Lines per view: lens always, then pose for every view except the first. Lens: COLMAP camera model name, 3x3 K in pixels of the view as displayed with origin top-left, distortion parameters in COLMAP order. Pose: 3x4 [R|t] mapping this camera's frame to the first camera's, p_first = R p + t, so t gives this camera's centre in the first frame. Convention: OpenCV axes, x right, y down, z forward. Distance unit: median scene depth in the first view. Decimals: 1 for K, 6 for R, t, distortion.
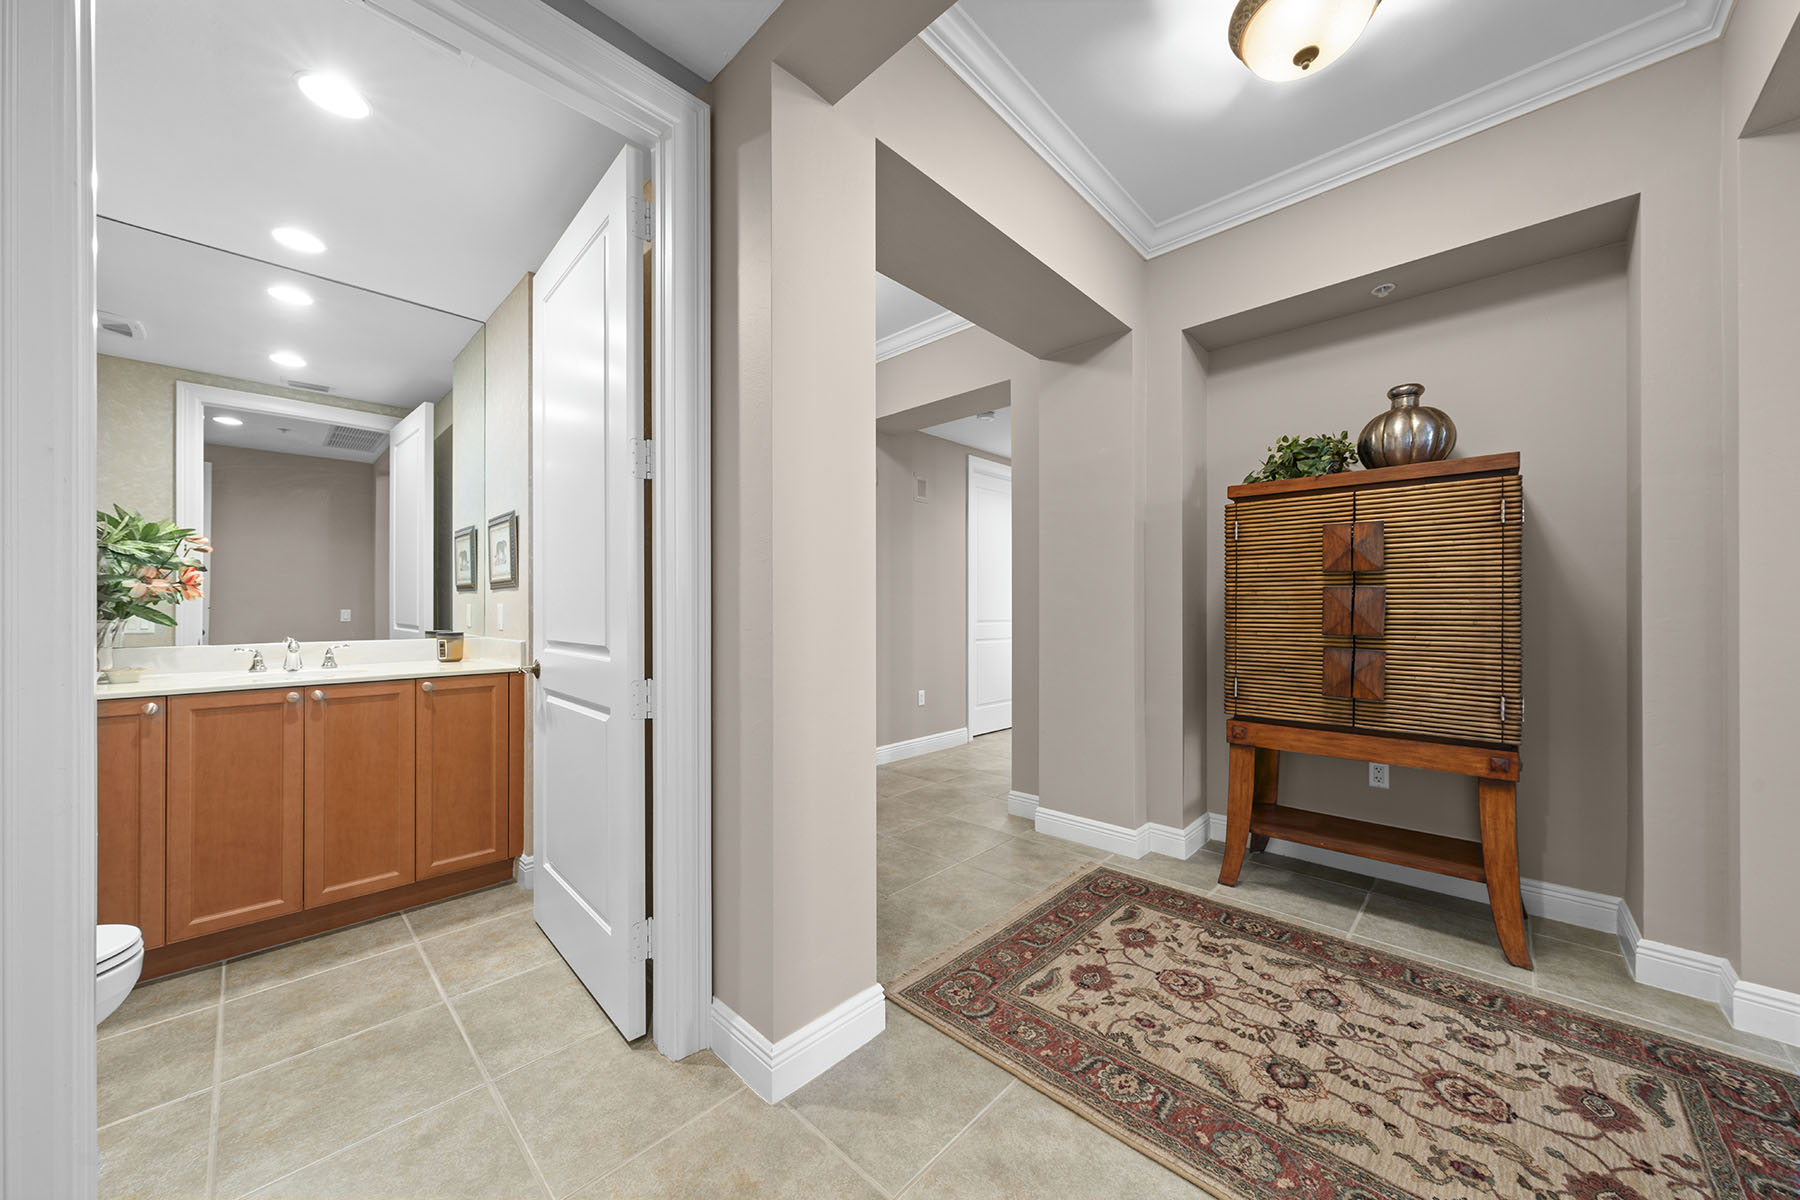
lens RADIAL K [[635.5, 0, 908.0], [0, 635.5, 604.0], [0, 0, 1]] dist [-0.002263, -0.000261]
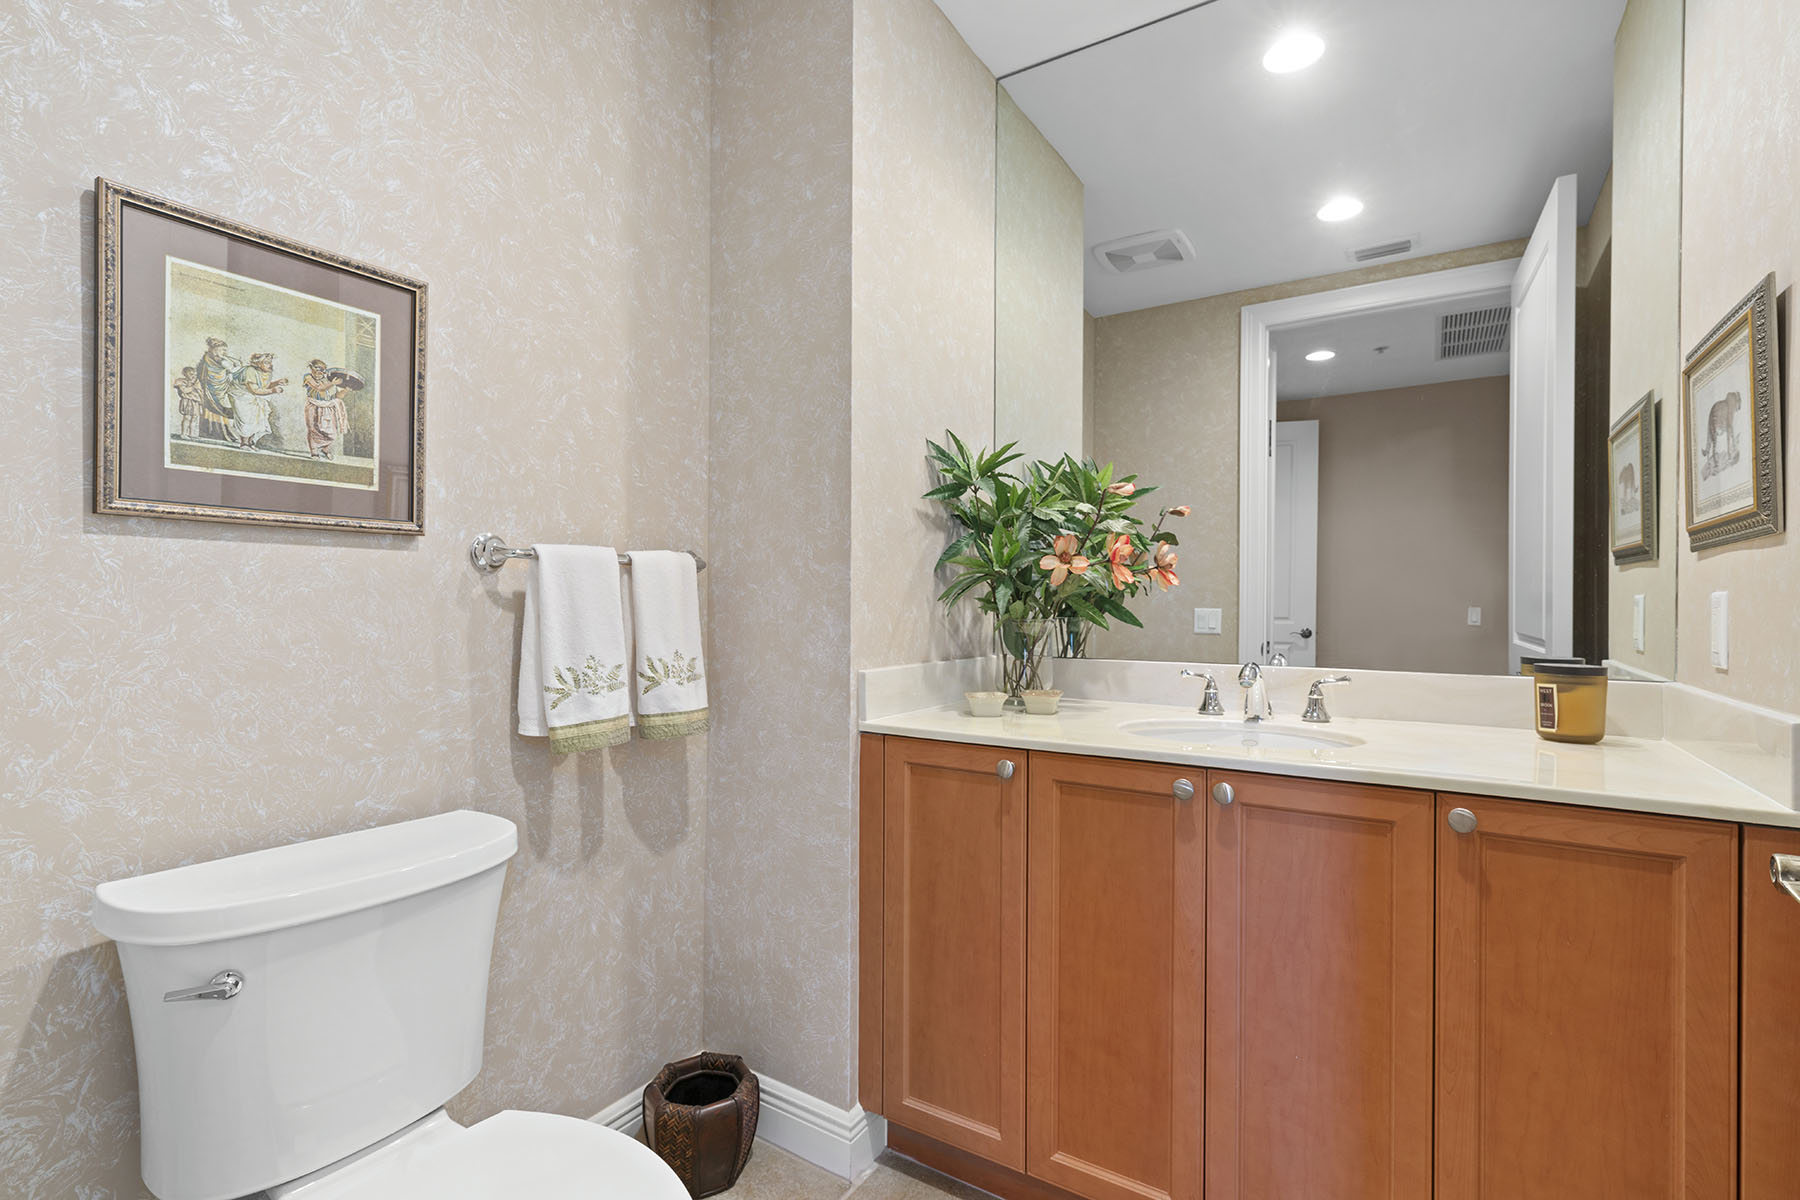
lens RADIAL K [[819.6, 0, 904.7], [0, 819.6, 606.4], [0, 0, 1]] dist [-0.003905, -0.000565]
pose [[0.180539, 0.005695, -0.983551, -0.313360], [0.000635, 0.999982, 0.005907, 0.005283], [0.983568, -0.001691, 0.180532, 0.526850]]
